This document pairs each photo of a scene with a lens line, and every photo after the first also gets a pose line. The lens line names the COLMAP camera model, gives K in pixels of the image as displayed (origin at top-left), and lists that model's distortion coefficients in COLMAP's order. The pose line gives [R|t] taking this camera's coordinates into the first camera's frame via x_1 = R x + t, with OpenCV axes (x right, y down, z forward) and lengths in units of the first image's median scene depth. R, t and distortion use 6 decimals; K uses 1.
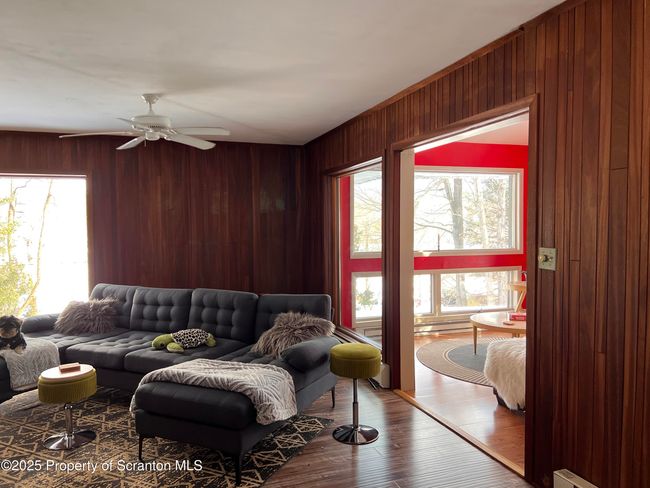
lens RADIAL K [[488.0, 0, 323.3], [0, 488.0, 245.4], [0, 0, 1]] dist [0.089750, -0.111452]
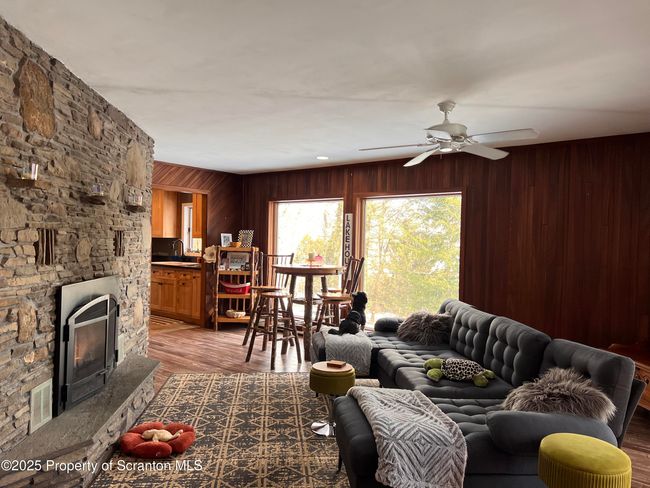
lens RADIAL K [[488.0, 0, 323.3], [0, 488.0, 245.4], [0, 0, 1]] dist [0.089750, -0.111452]
pose [[0.480417, 0.025066, -0.876682, 0.357438], [-0.055757, 0.998442, -0.002007, -0.015648], [0.875266, 0.049845, 0.481066, 0.338749]]
